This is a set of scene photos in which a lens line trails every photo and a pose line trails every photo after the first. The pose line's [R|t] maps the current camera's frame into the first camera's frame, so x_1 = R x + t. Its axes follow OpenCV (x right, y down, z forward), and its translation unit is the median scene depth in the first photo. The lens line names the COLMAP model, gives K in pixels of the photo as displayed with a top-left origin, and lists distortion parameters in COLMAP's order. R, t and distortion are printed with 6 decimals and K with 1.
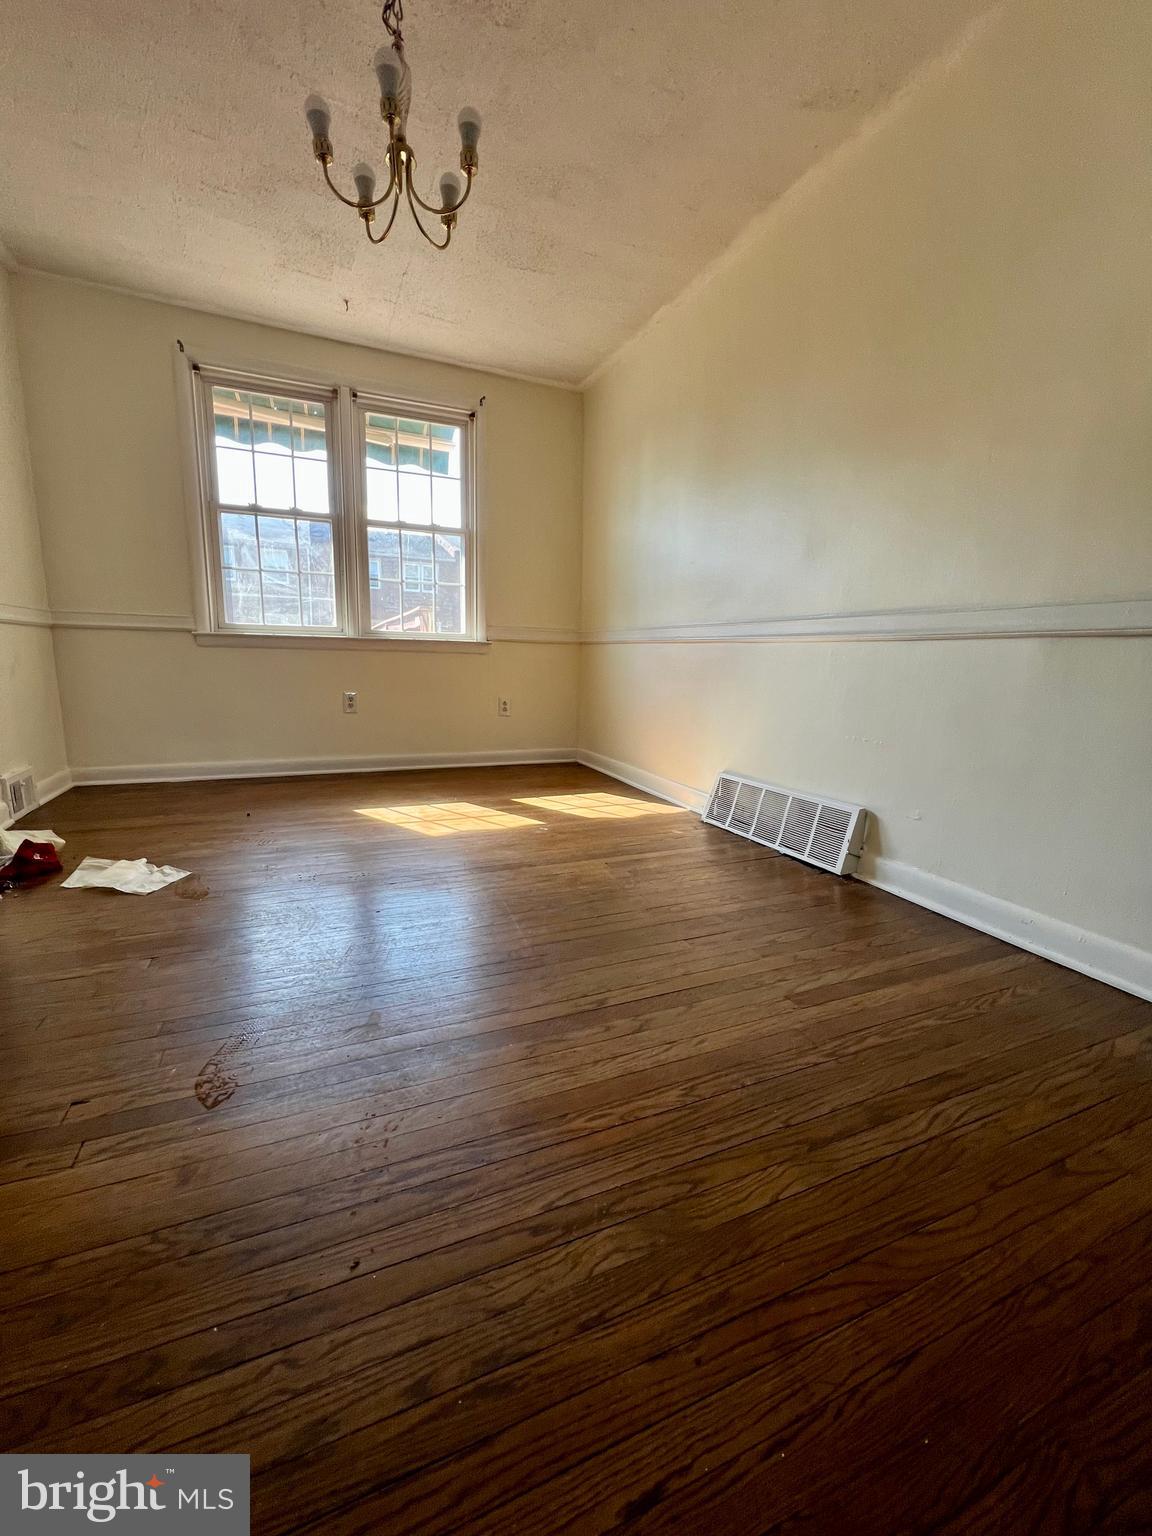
lens RADIAL K [[614.2, 0, 576.1], [0, 614.2, 768.4], [0, 0, 1]] dist [-0.007443, 0.000769]
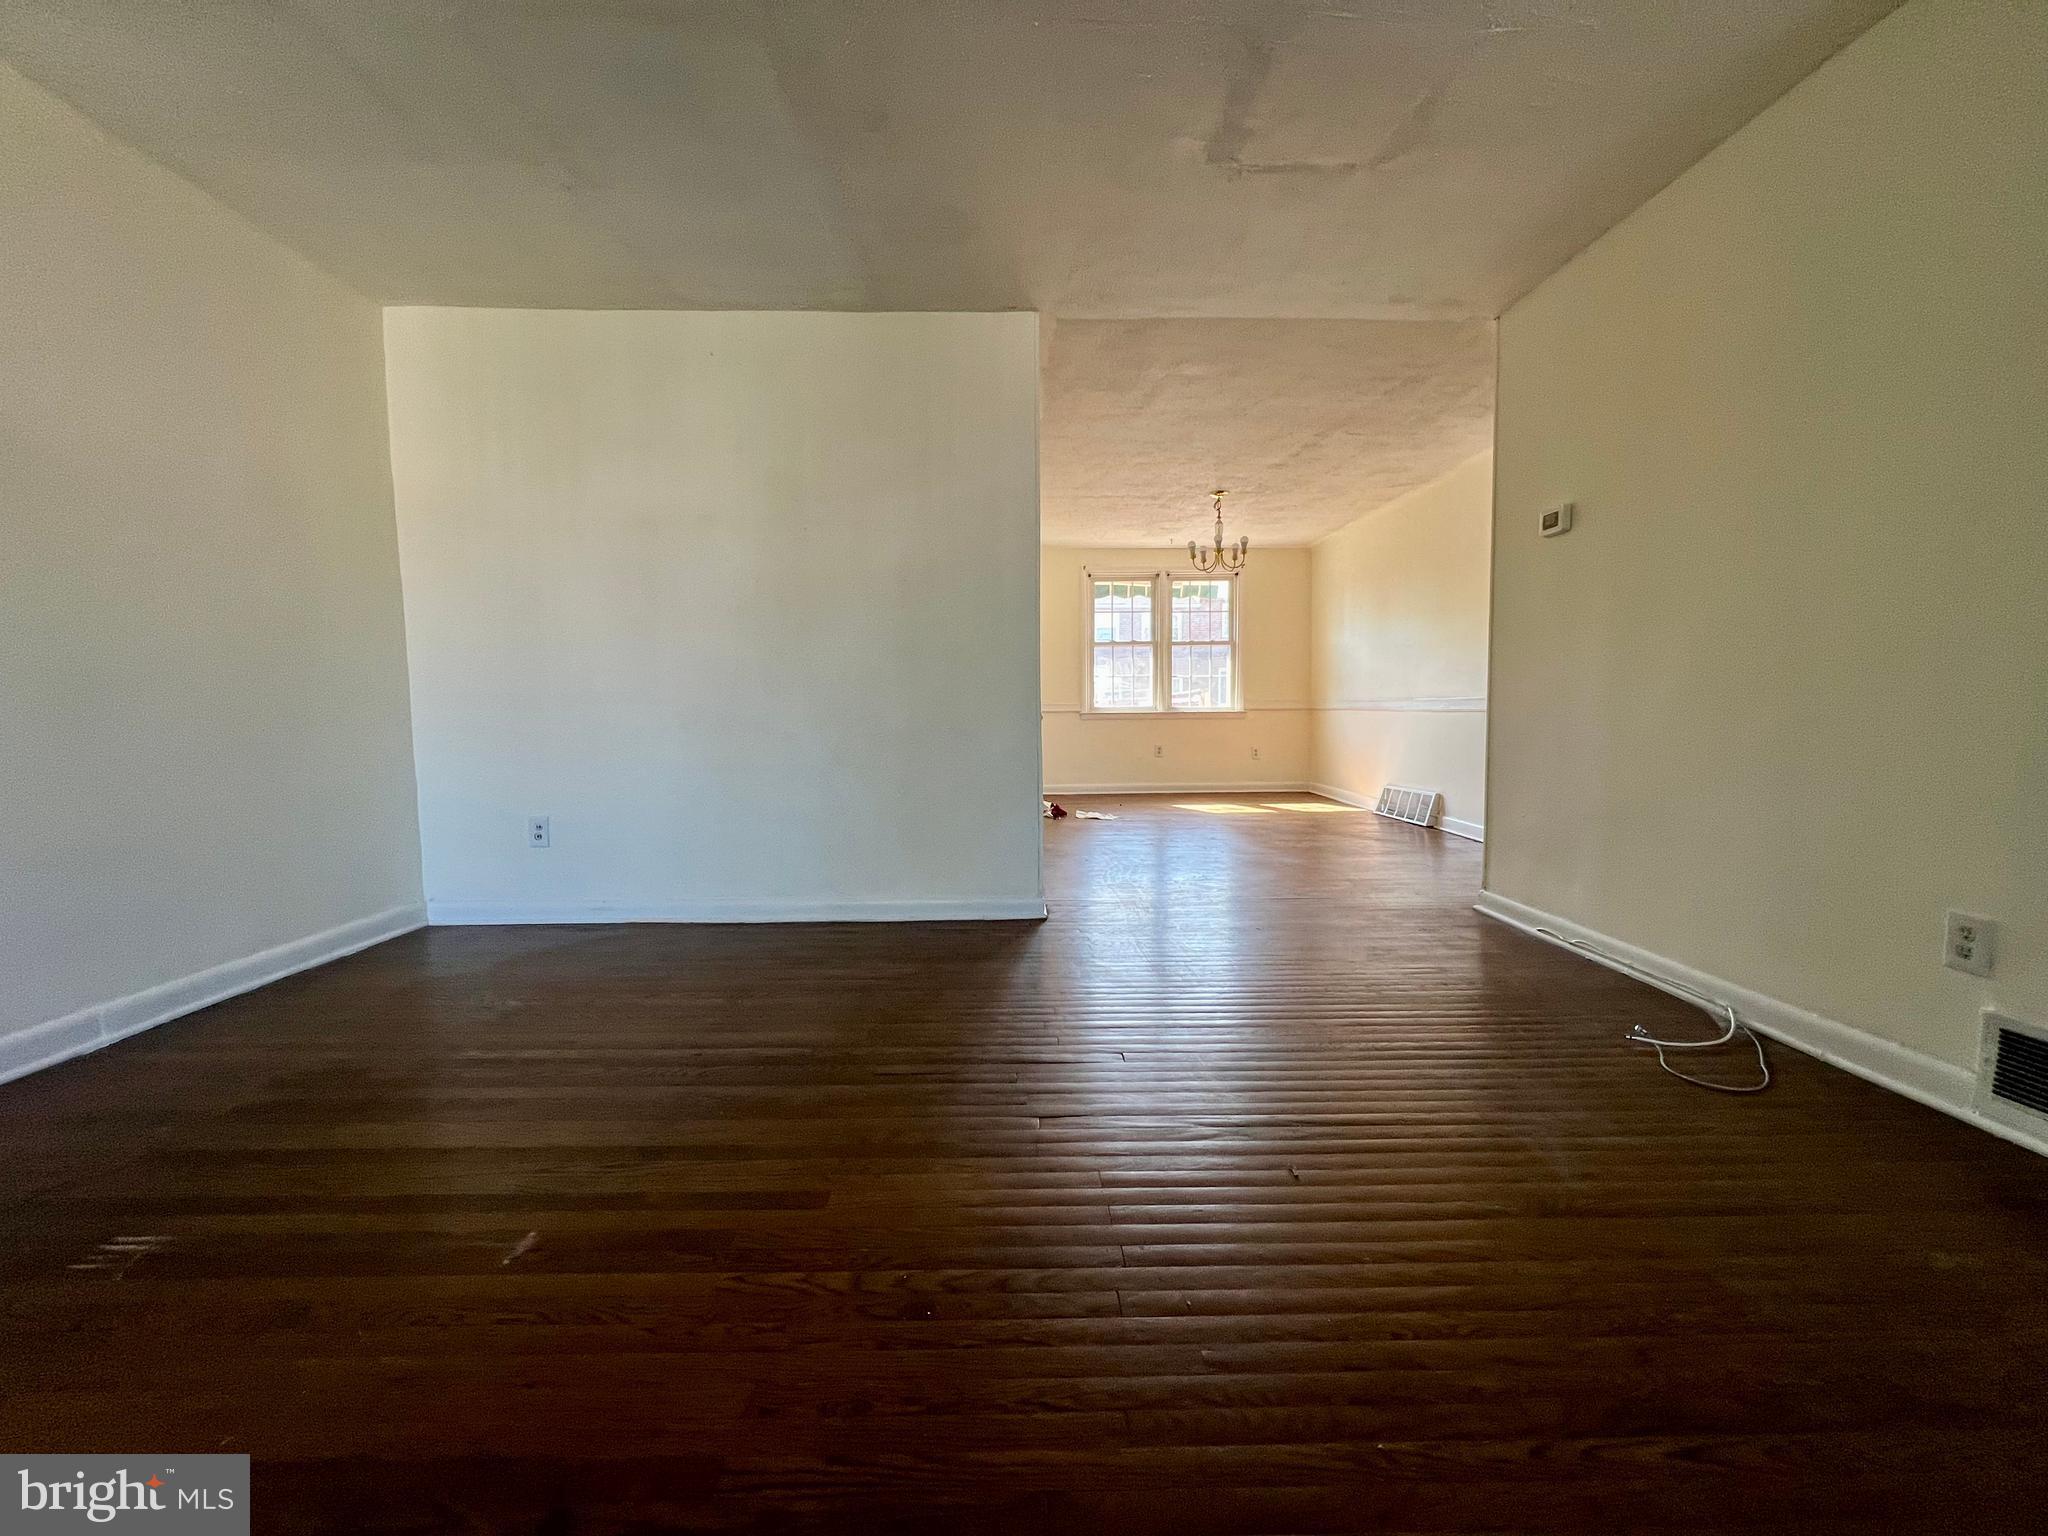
lens RADIAL K [[818.9, 0, 1019.9], [0, 818.9, 772.2], [0, 0, 1]] dist [-0.007443, 0.000769]
pose [[0.922924, -0.001156, -0.384980, 0.142271], [-0.038691, 0.994654, -0.095741, 0.186601], [0.383032, 0.103257, 0.917946, -1.225512]]
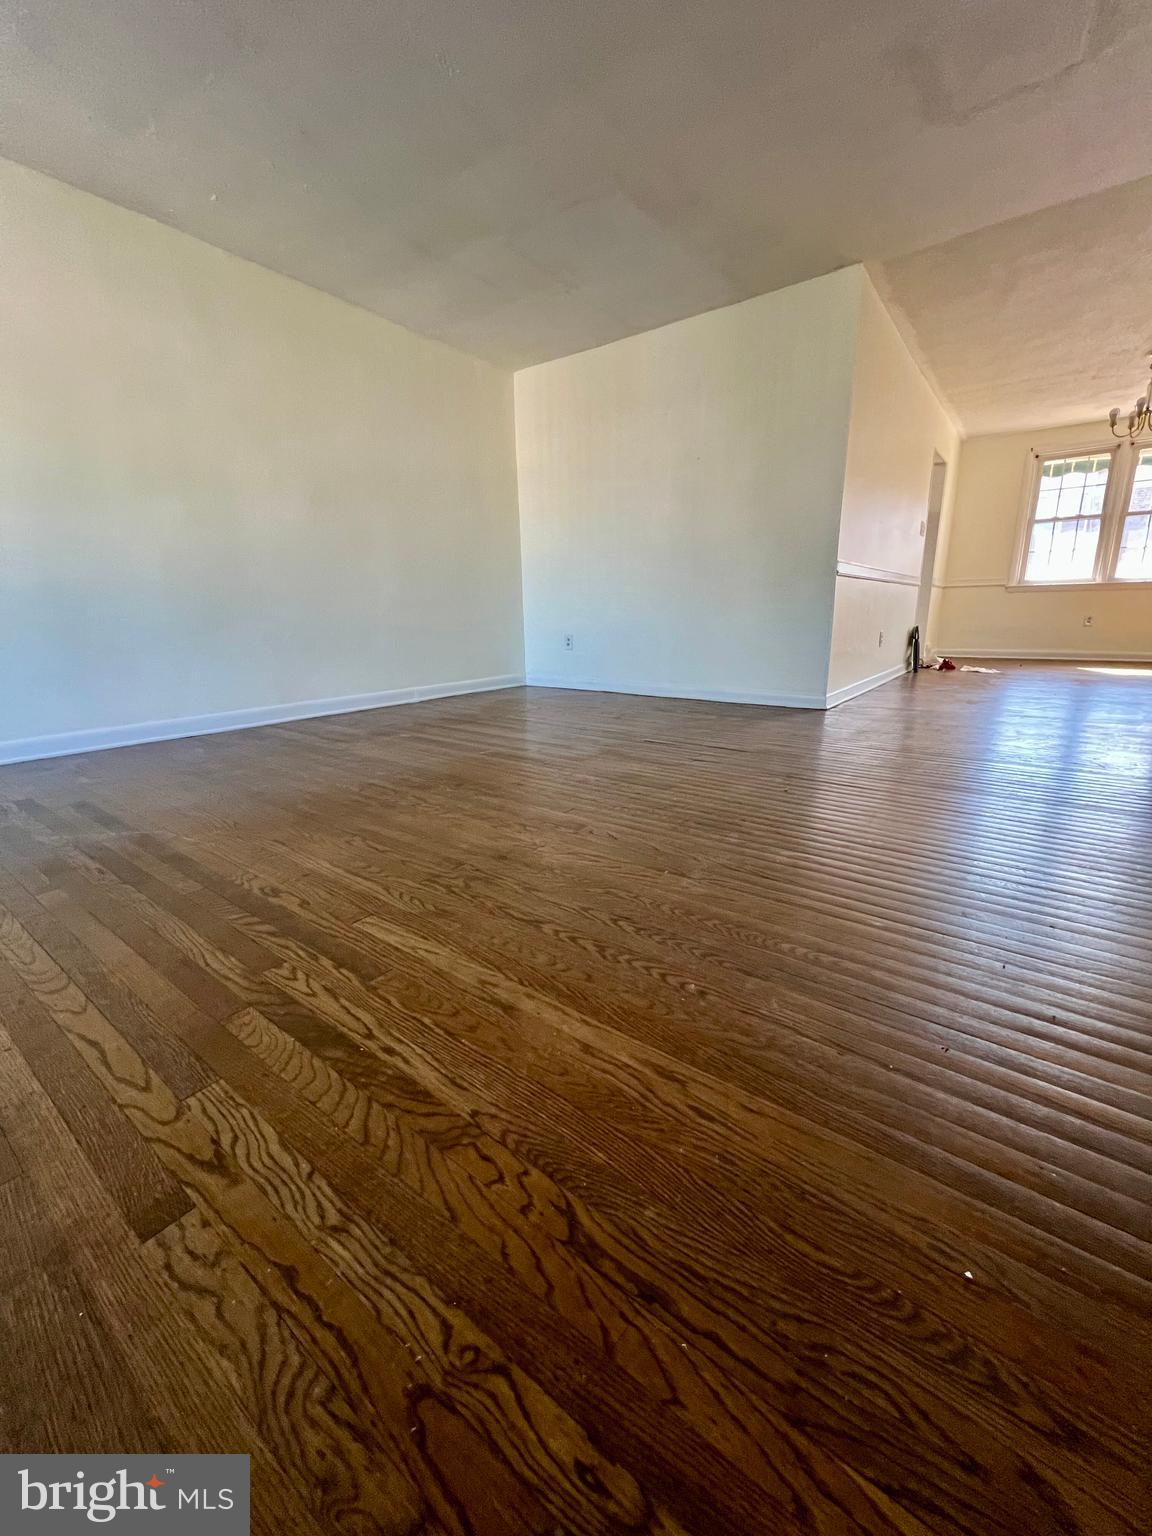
lens RADIAL K [[614.2, 0, 578.5], [0, 614.2, 772.0], [0, 0, 1]] dist [-0.007443, 0.000769]
pose [[0.491219, 0.190114, -0.850035, 0.533555], [-0.124167, 0.981207, 0.147698, 0.267114], [0.862140, 0.032995, 0.505594, -1.254502]]
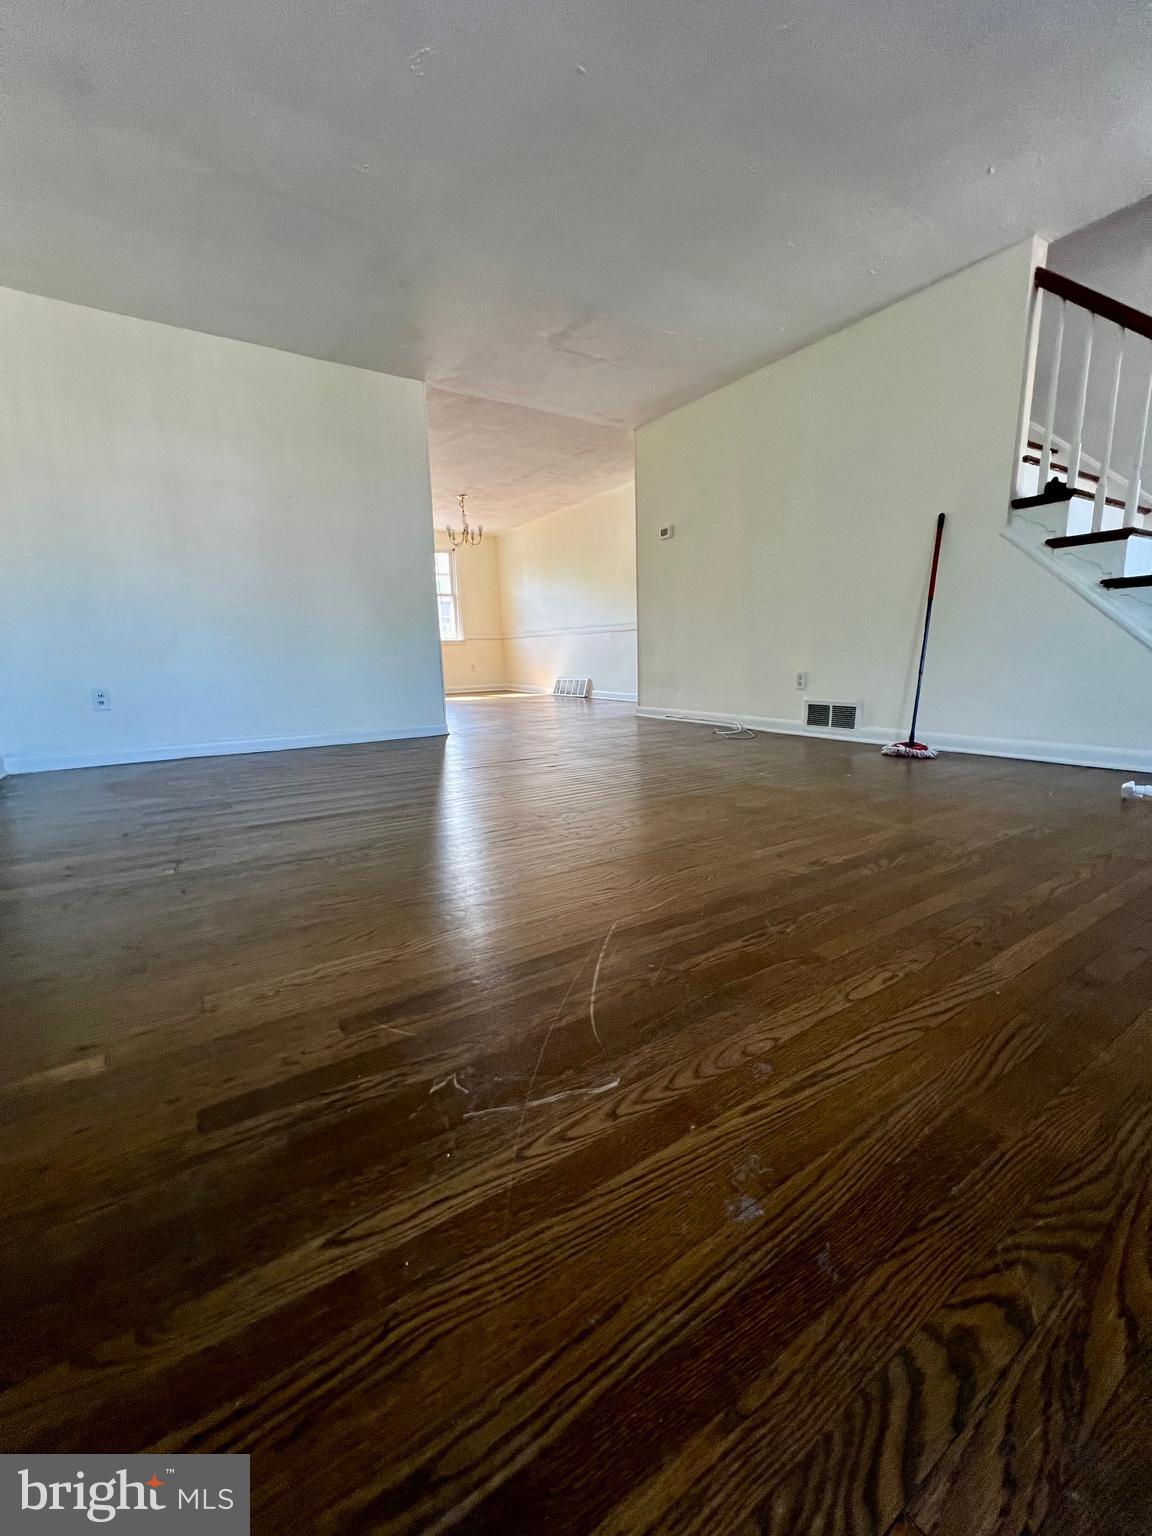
lens RADIAL K [[614.2, 0, 577.6], [0, 614.2, 765.9], [0, 0, 1]] dist [-0.007443, 0.000769]
pose [[0.984795, -0.077114, 0.155665, -0.136919], [0.076694, 0.997017, 0.008709, 0.339864], [-0.155872, 0.003362, 0.987772, -1.644902]]
